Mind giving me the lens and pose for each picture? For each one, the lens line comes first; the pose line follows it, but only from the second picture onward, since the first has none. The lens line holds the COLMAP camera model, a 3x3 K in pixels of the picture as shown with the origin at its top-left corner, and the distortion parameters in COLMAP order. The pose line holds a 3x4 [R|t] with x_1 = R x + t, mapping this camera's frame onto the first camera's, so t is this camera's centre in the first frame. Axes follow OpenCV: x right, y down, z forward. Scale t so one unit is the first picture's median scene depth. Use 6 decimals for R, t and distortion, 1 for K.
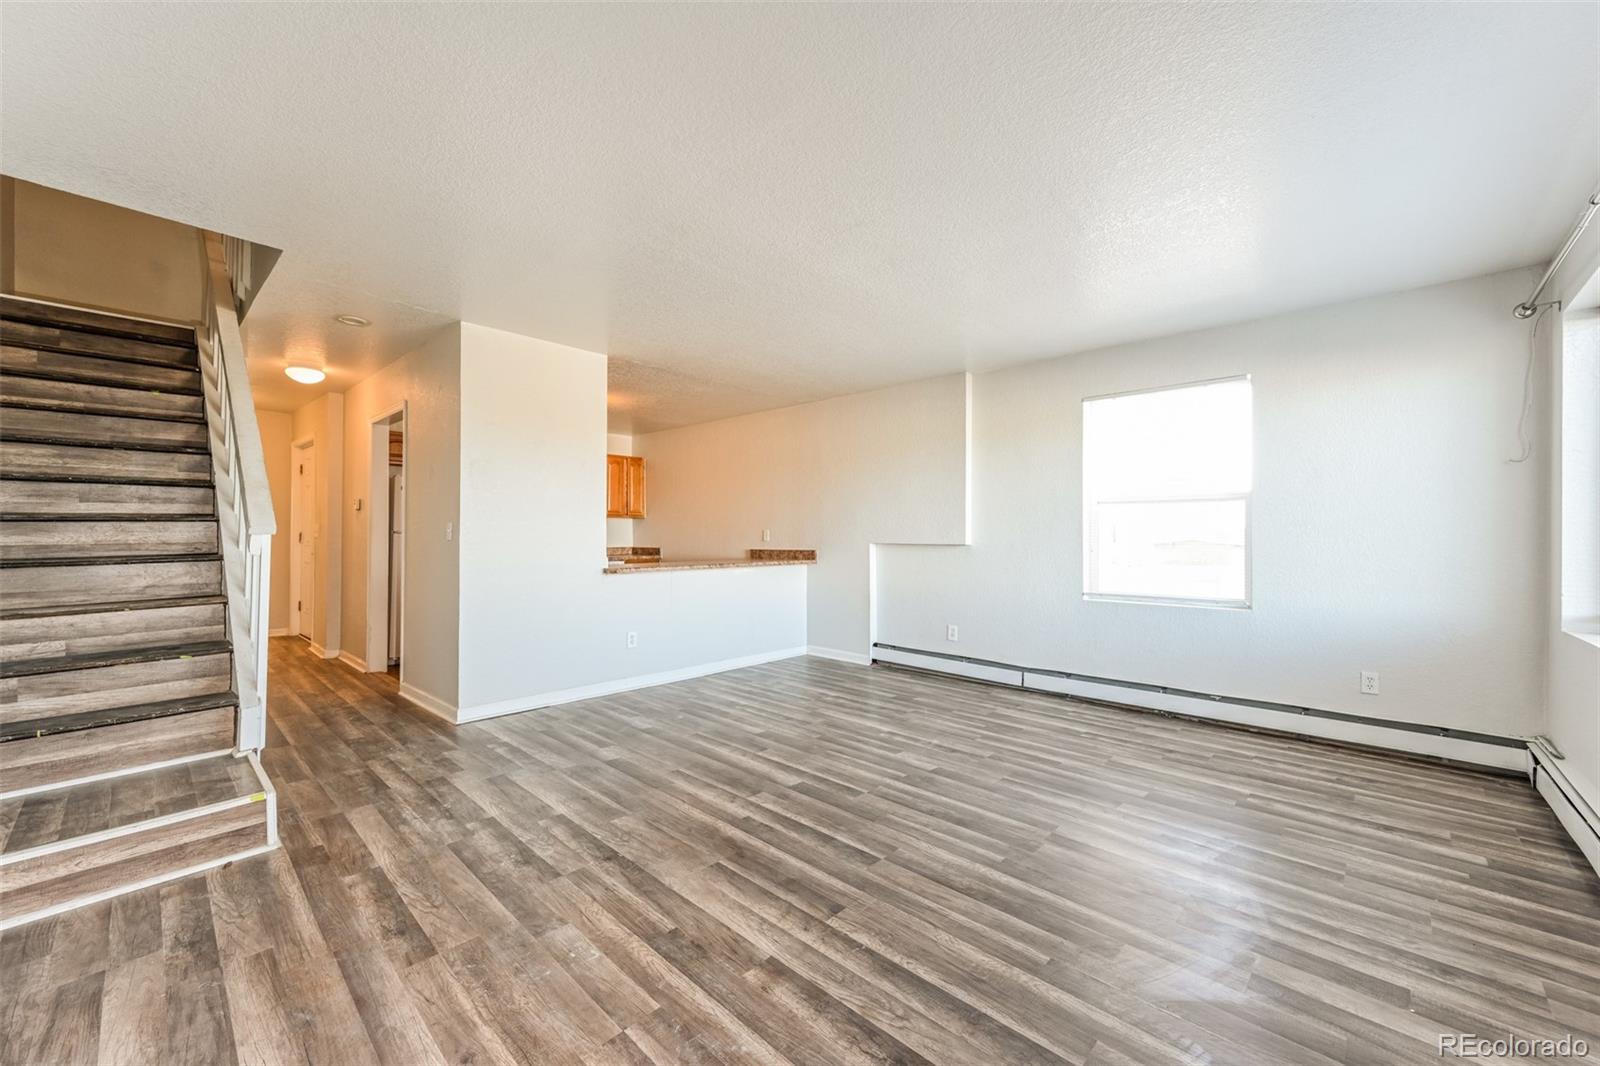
lens RADIAL K [[632.9, 0, 803.9], [0, 632.9, 522.9], [0, 0, 1]] dist [-0.001646, 0.000967]
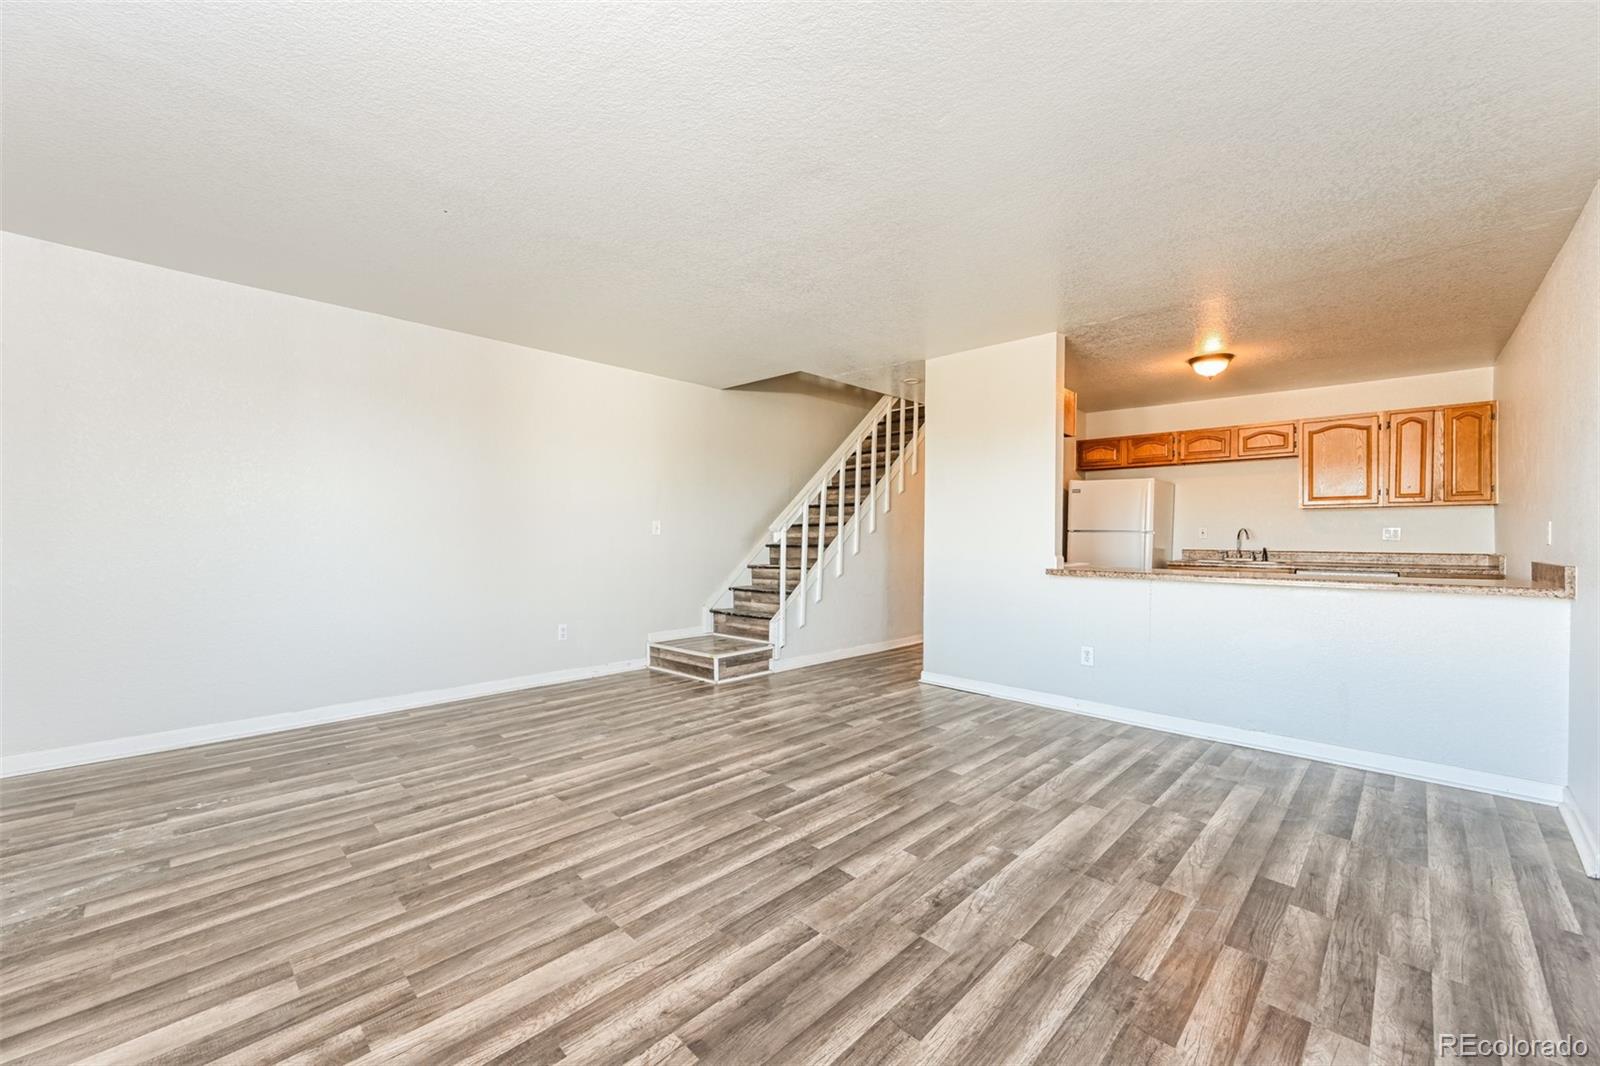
lens RADIAL K [[632.9, 0, 796.4], [0, 632.9, 537.7], [0, 0, 1]] dist [-0.001646, 0.000967]
pose [[-0.032276, 0.003709, -0.999472, 0.996715], [0.018185, 0.999830, 0.003123, 0.028976], [0.999314, -0.018075, -0.032338, 1.096608]]
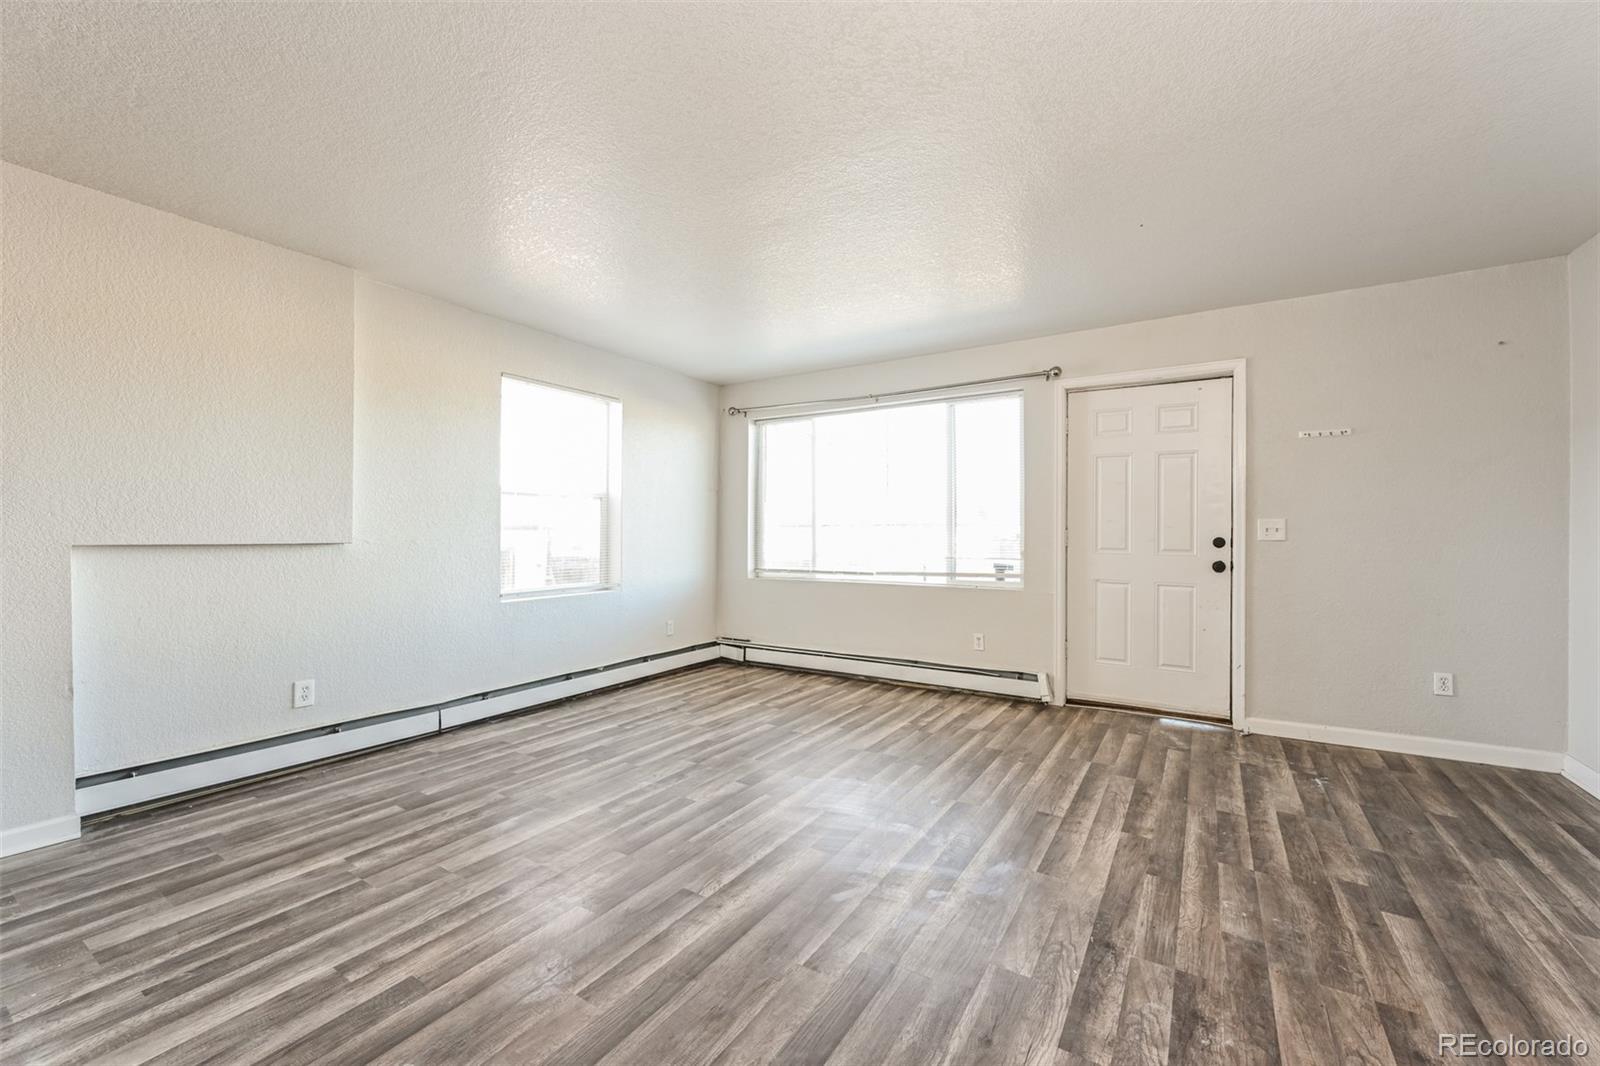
lens RADIAL K [[632.9, 0, 804.7], [0, 632.9, 527.7], [0, 0, 1]] dist [-0.001646, 0.000967]
pose [[-0.190385, 0.001707, 0.981708, -0.813077], [-0.026349, 0.999629, -0.006848, 0.020166], [-0.981356, -0.027171, -0.190269, 1.233451]]
